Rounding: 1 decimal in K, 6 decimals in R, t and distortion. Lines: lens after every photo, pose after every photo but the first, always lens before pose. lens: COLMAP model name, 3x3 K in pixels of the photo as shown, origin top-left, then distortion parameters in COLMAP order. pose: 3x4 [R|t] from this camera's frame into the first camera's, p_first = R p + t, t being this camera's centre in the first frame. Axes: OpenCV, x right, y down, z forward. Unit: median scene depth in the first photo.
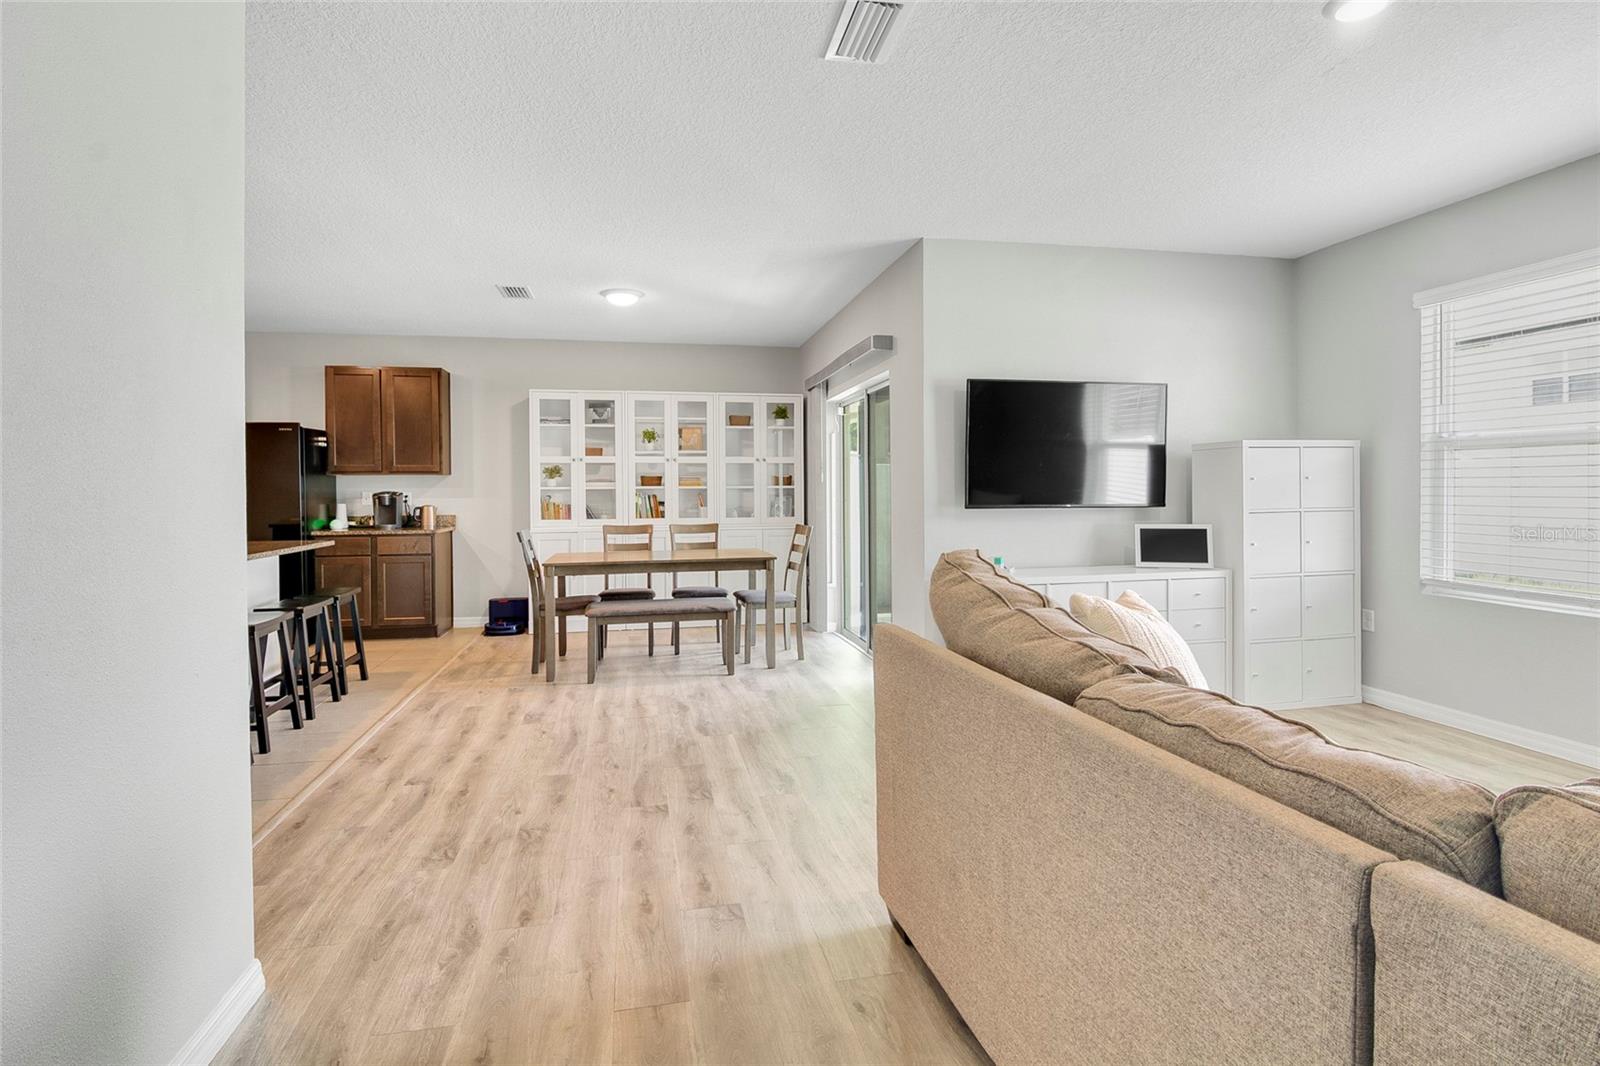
lens RADIAL K [[779.3, 0, 795.5], [0, 779.3, 498.5], [0, 0, 1]] dist [-0.002959, 0.000242]
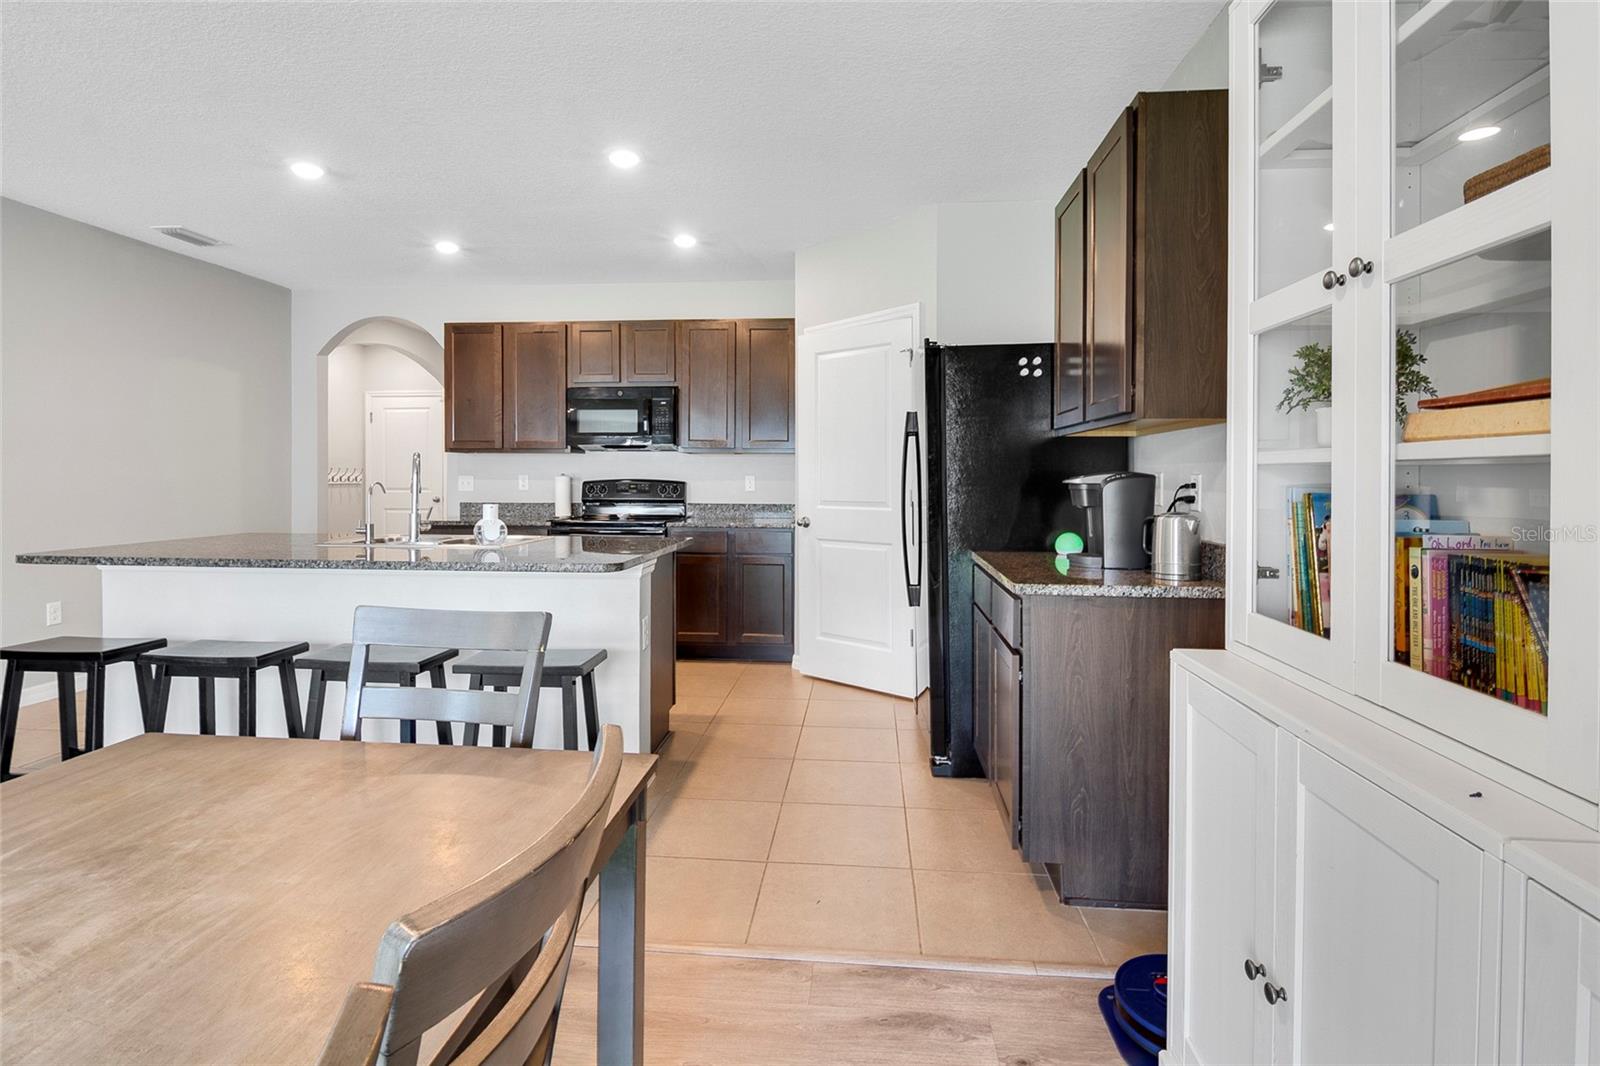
lens RADIAL K [[795.4, 0, 793.2], [0, 795.4, 483.2], [0, 0, 1]] dist [-0.010392, -0.000525]
pose [[-0.295226, 0.015941, -0.955295, -0.098472], [-0.011866, 0.999723, 0.020349, -0.010284], [0.955354, 0.017343, -0.294955, 0.999210]]
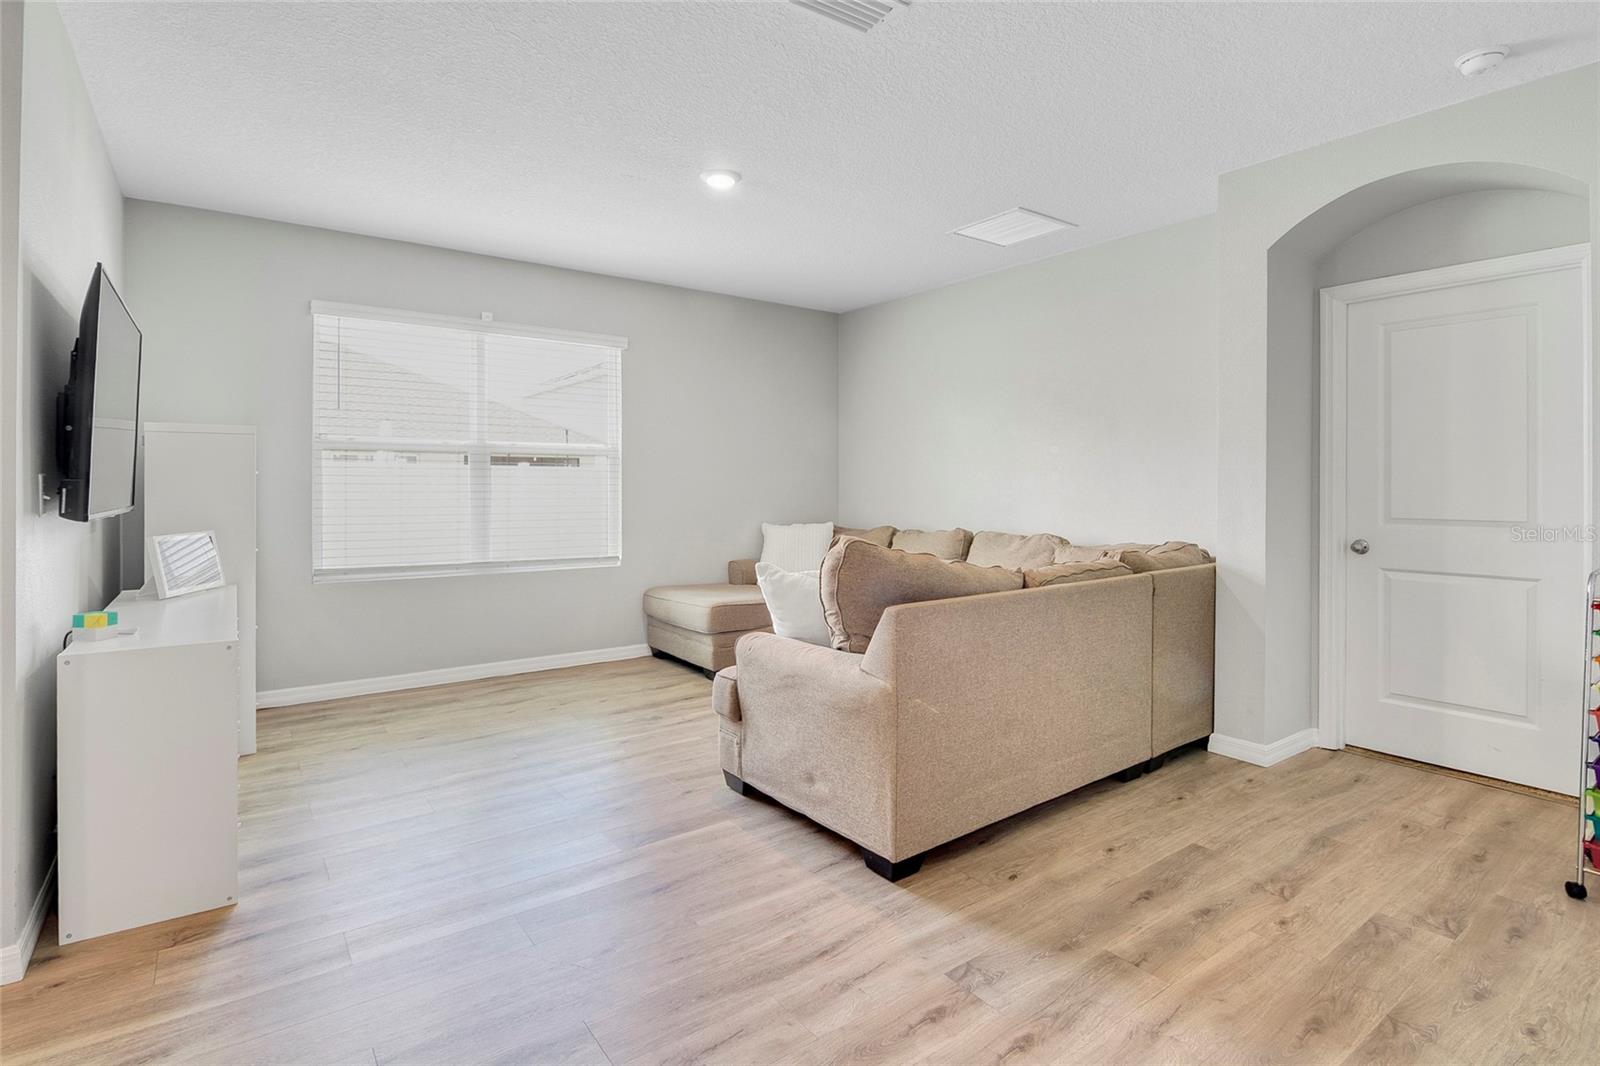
lens RADIAL K [[787.8, 0, 797.3], [0, 787.8, 482.5], [0, 0, 1]] dist [-0.003039, -0.002052]
pose [[-0.408030, 0.007574, 0.912937, -0.277030], [0.012450, 0.999919, -0.002731, -0.003252], [-0.912884, 0.010252, -0.408091, 0.524858]]
